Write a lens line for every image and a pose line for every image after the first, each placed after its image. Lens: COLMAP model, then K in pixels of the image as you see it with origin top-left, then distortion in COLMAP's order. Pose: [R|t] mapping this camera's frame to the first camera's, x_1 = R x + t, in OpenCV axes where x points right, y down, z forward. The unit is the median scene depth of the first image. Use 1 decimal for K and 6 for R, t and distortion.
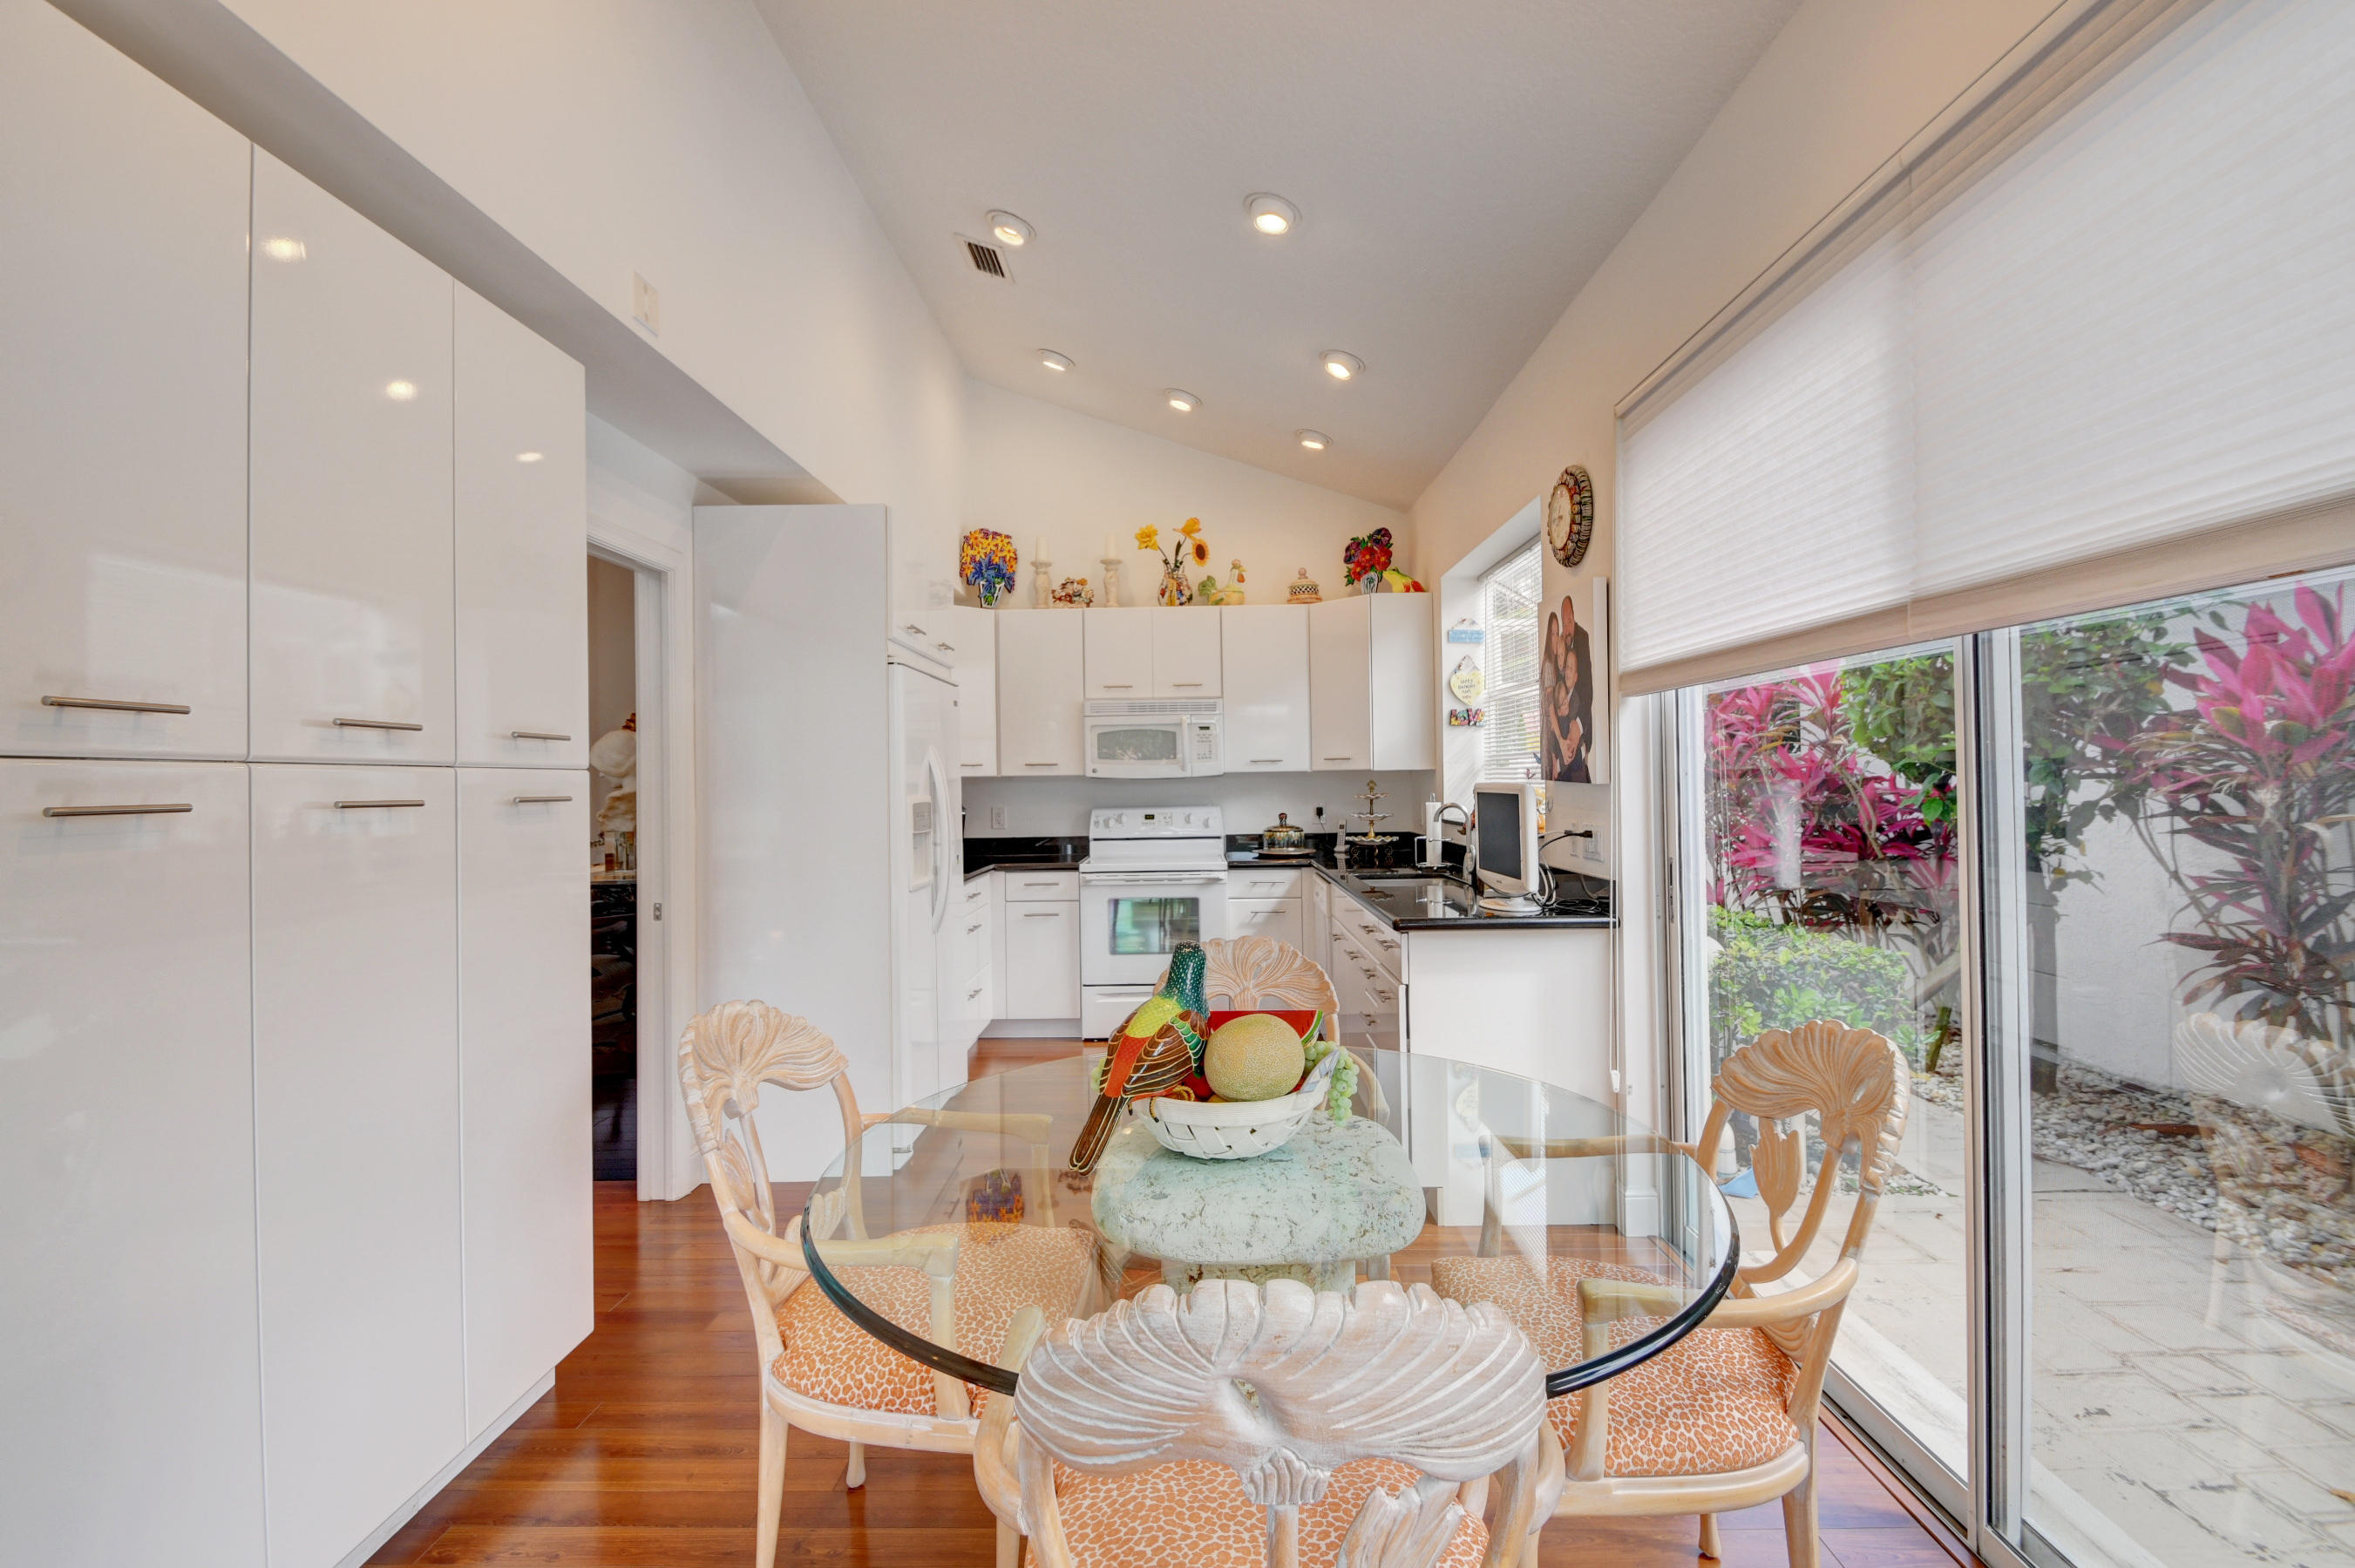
lens RADIAL K [[1069.4, 0, 1193.2], [0, 1069.4, 771.8], [0, 0, 1]] dist [-0.000370, 0.000085]
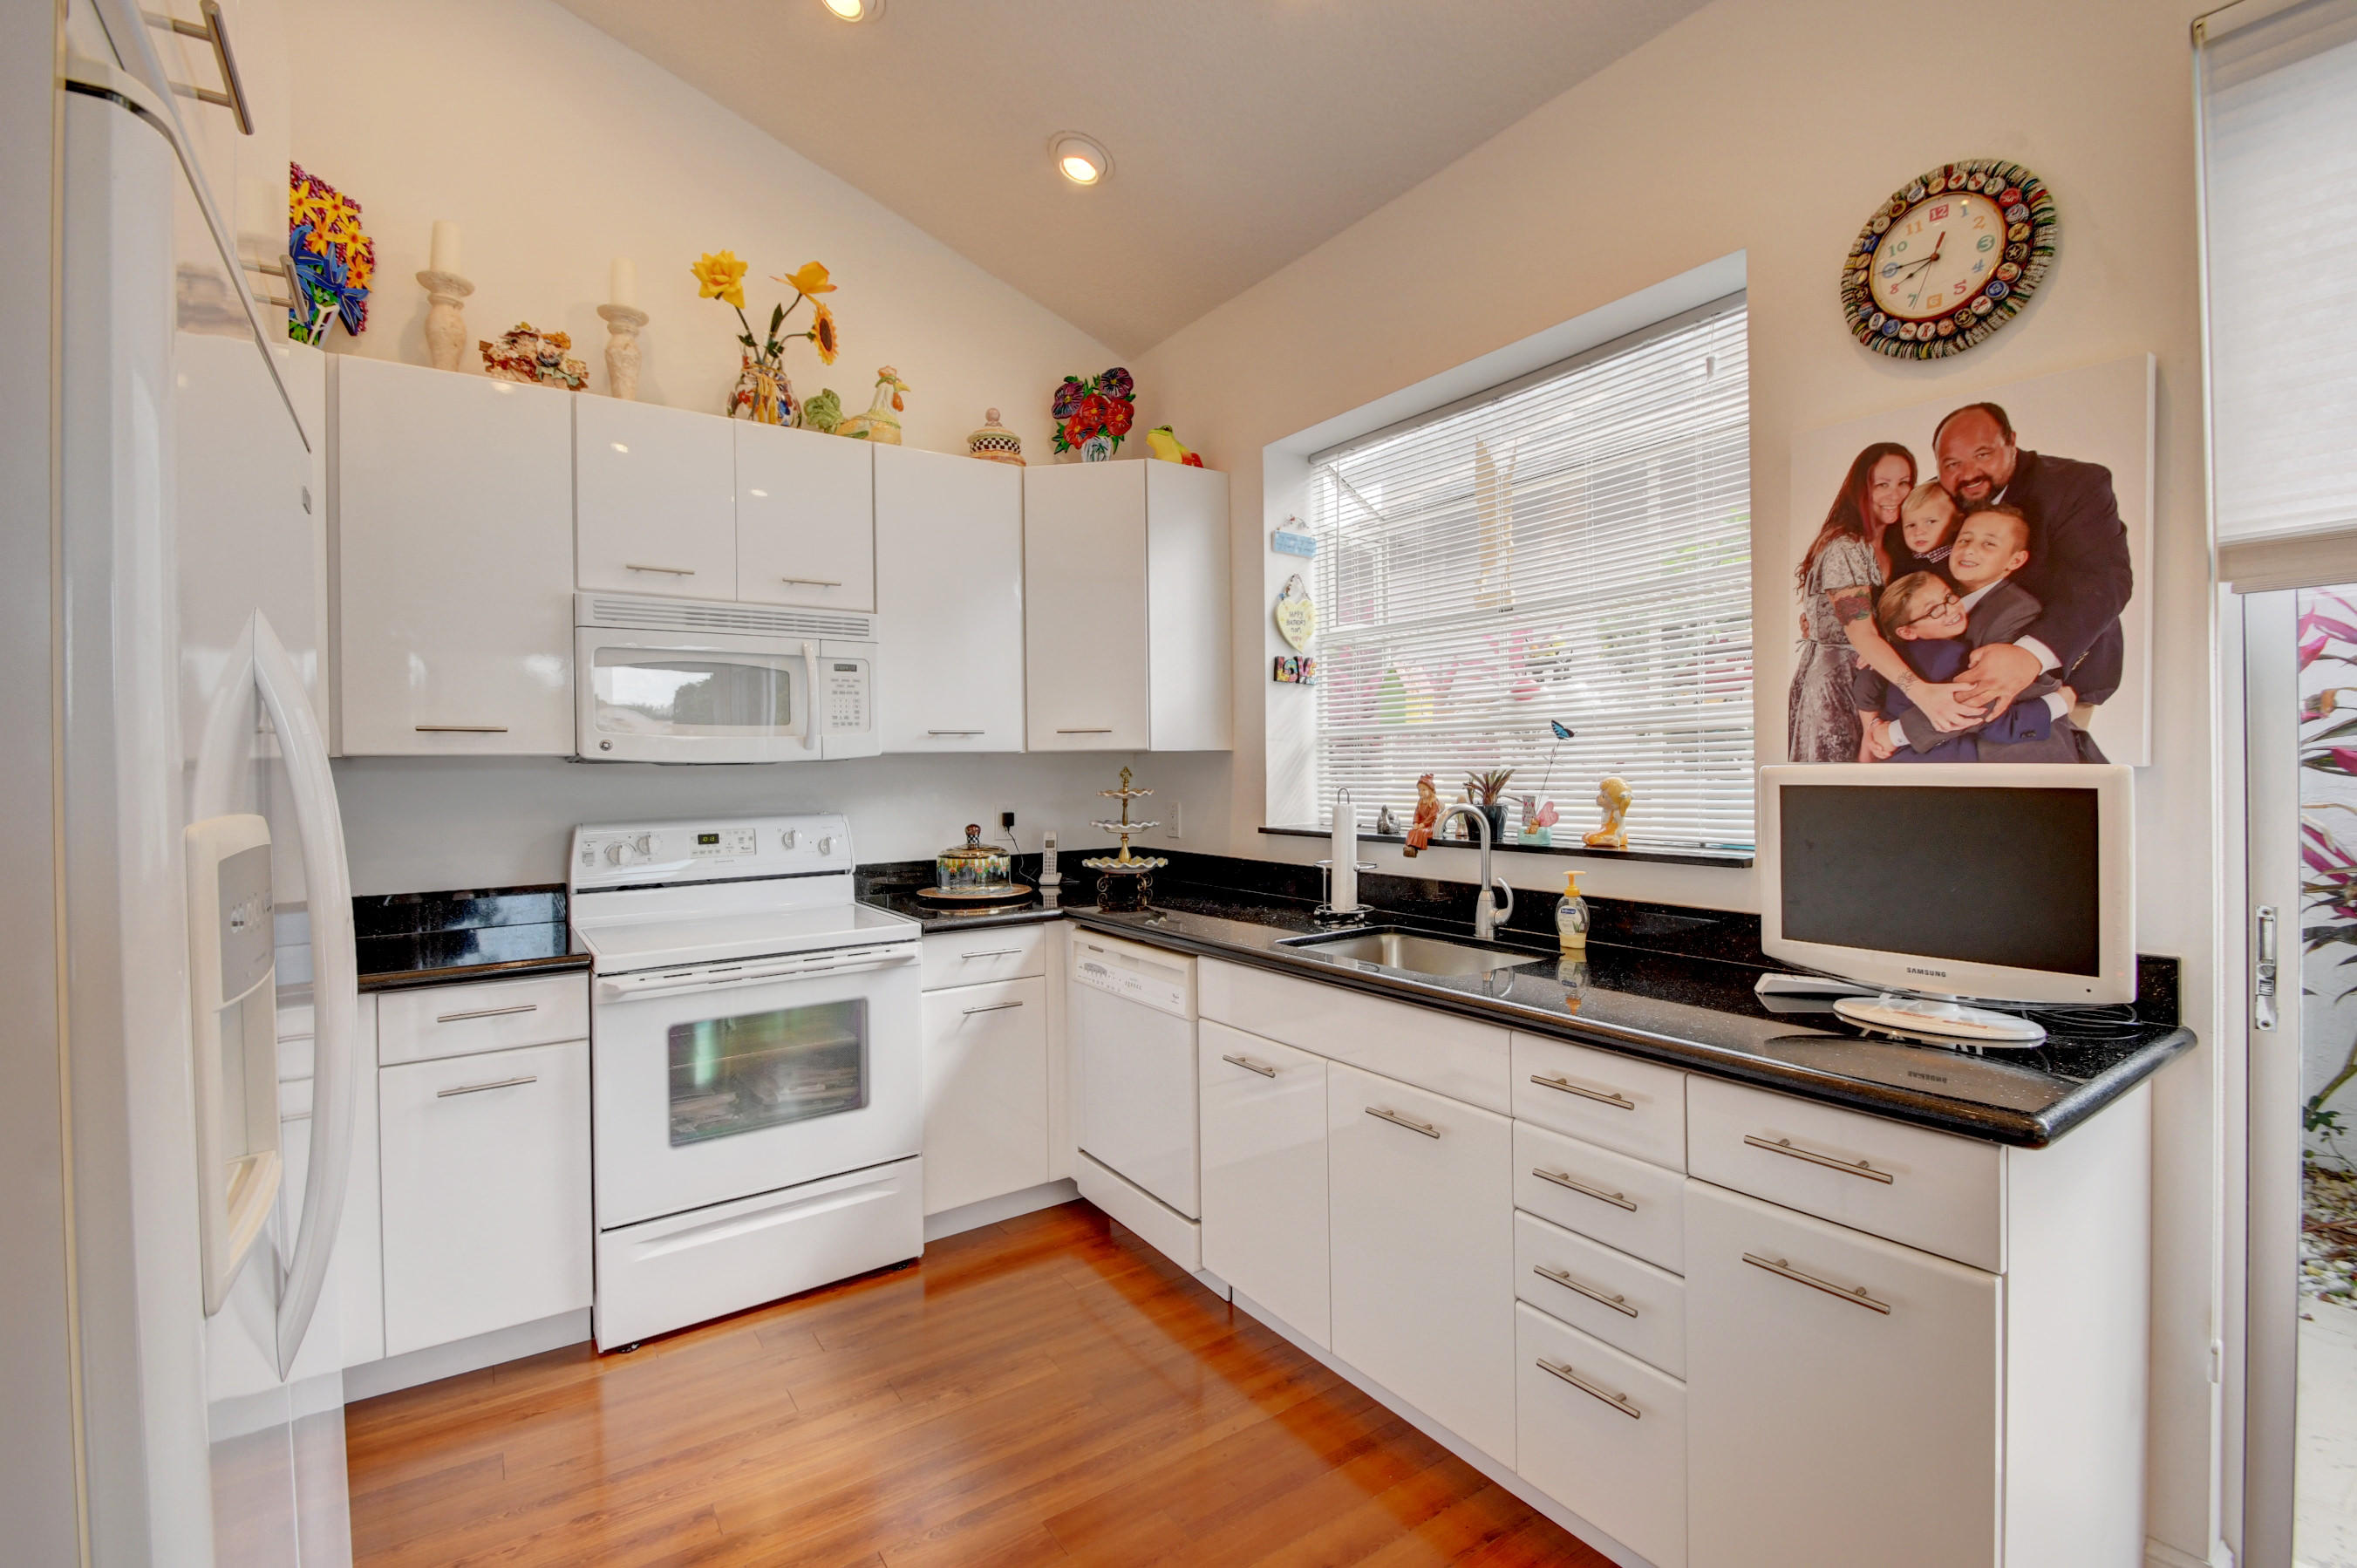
lens RADIAL K [[1039.7, 0, 1194.9], [0, 1039.7, 771.5], [0, 0, 1]] dist [0.021755, -0.021567]
pose [[0.816409, 0.000614, 0.577474, -0.141576], [-0.004043, 0.999981, 0.004652, 0.006904], [-0.577461, -0.006132, 0.816396, 0.472267]]
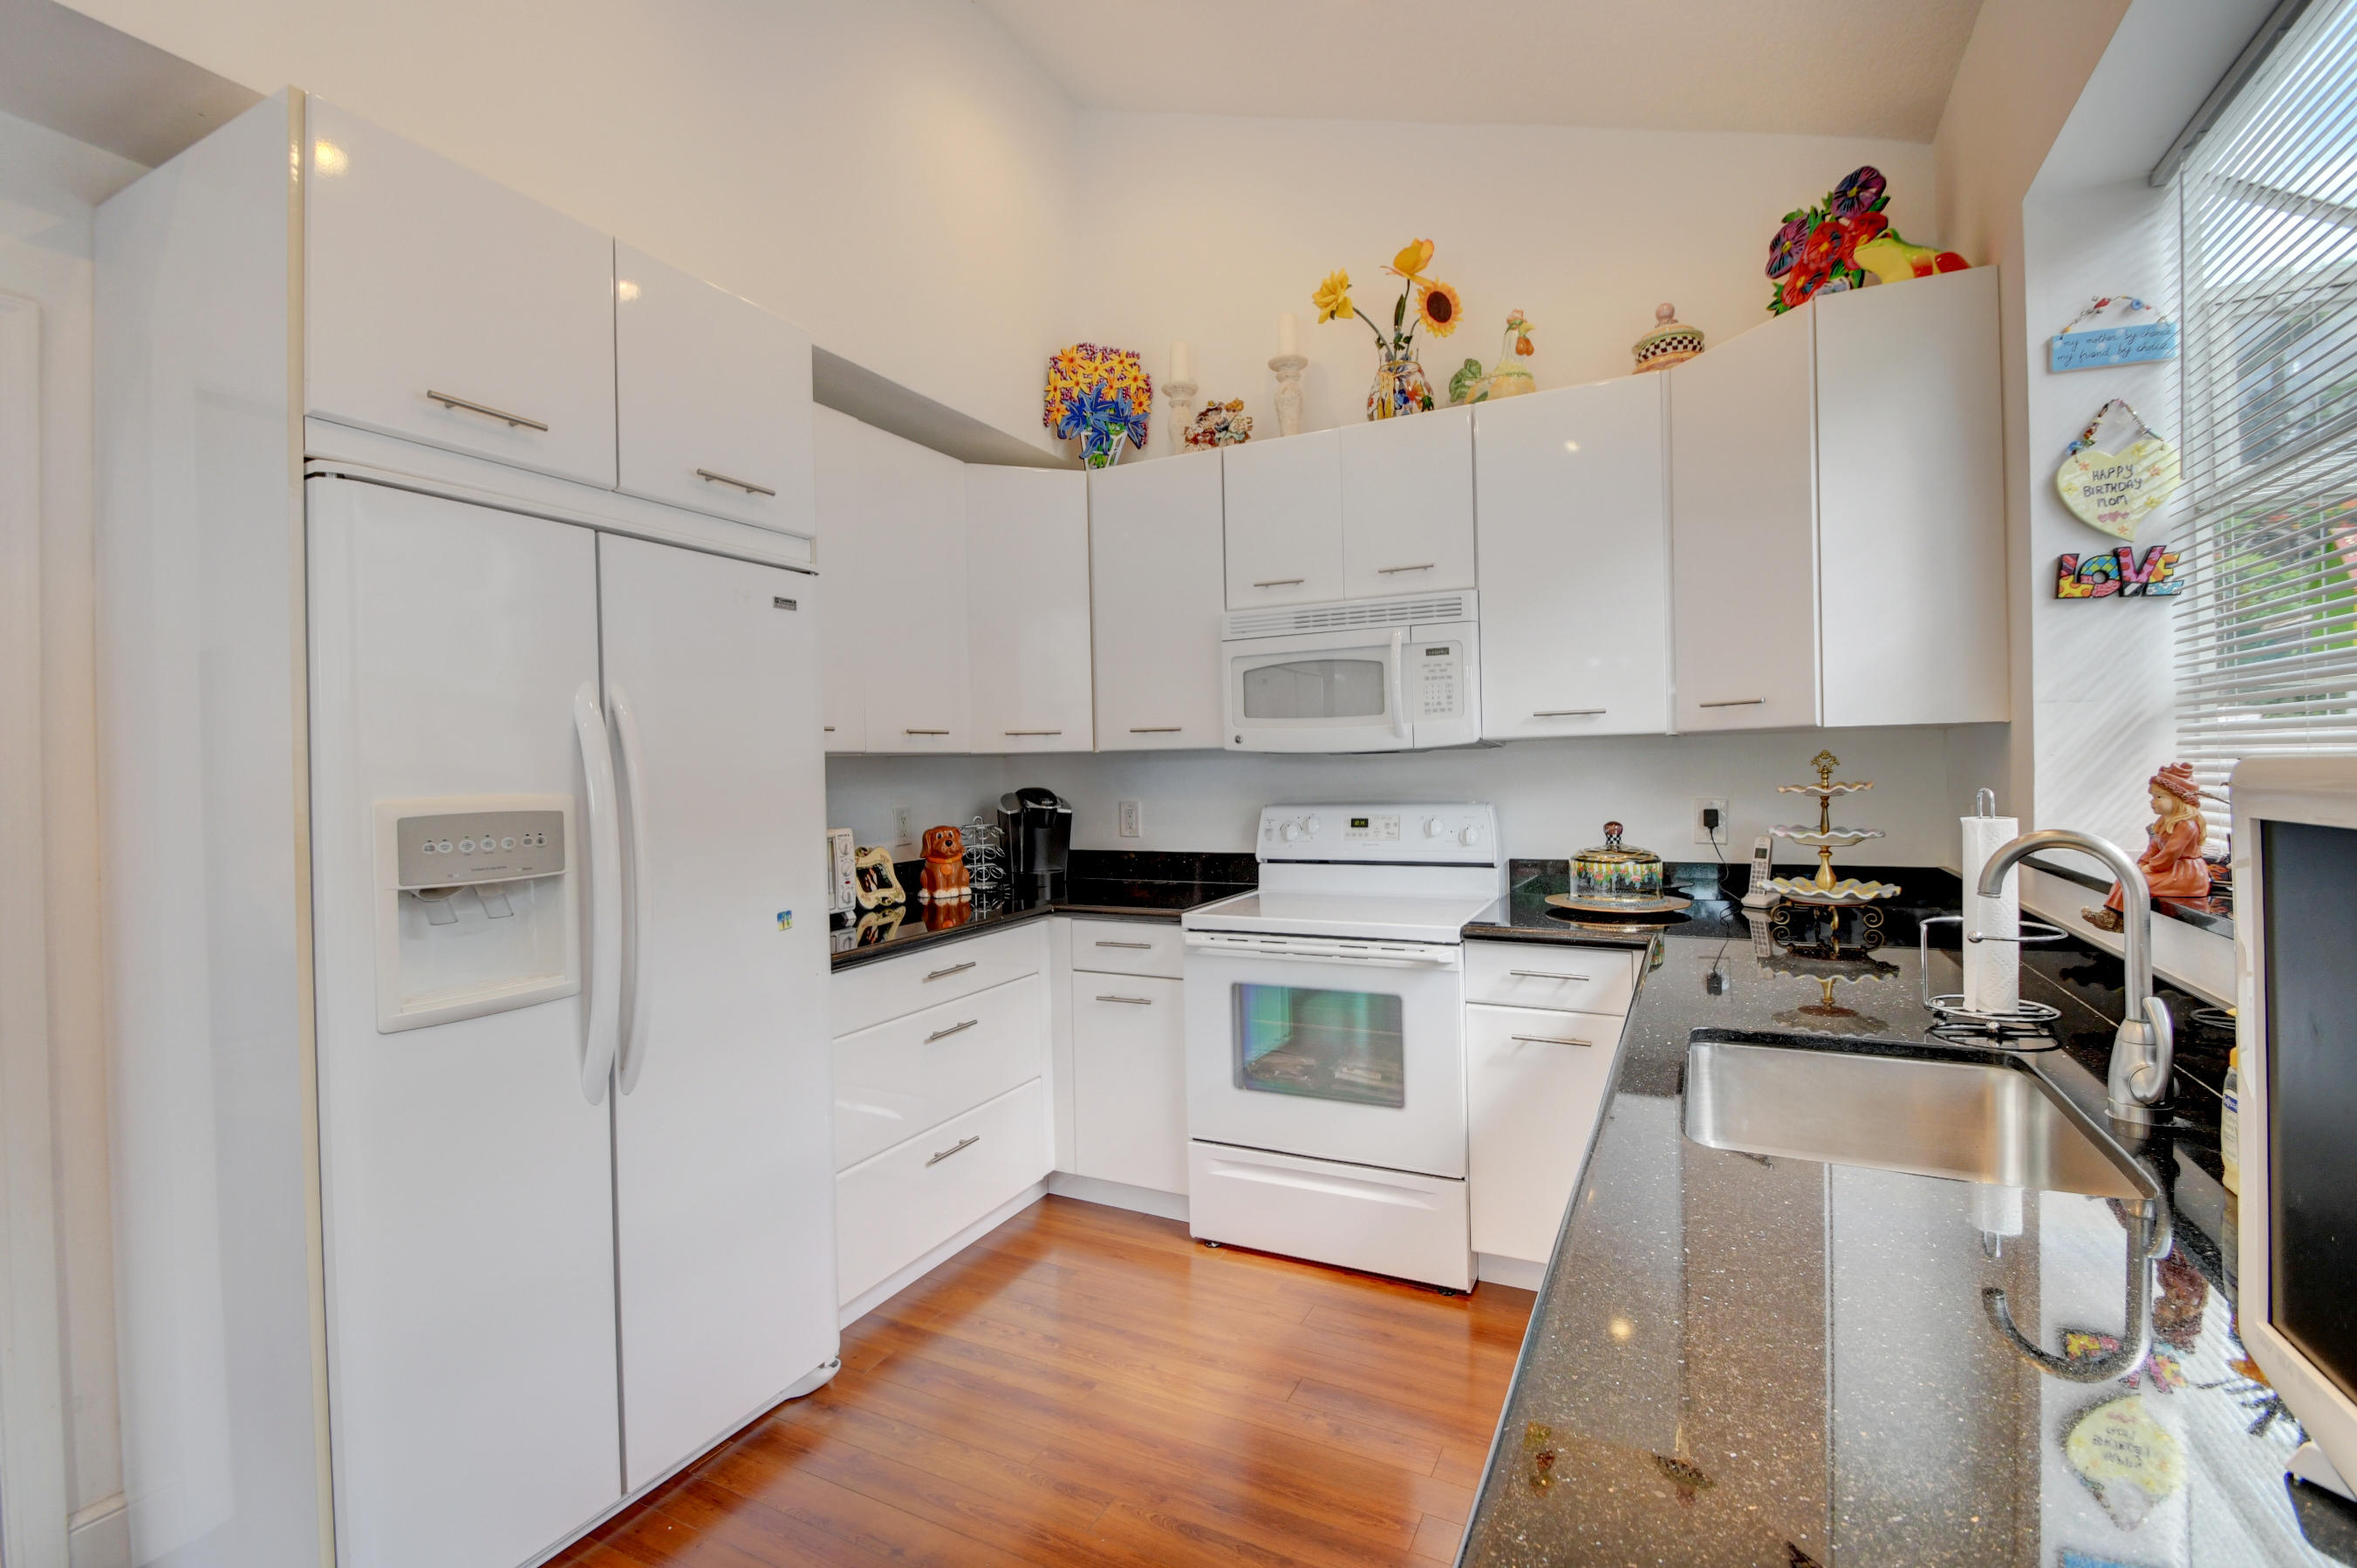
lens RADIAL K [[1039.5, 0, 1194.9], [0, 1039.5, 771.5], [0, 0, 1]] dist [0.021755, -0.021567]
pose [[0.897495, -0.002232, -0.441019, 0.120988], [0.012910, 0.999692, 0.021212, 0.003675], [0.440836, -0.024732, 0.897247, 0.496818]]
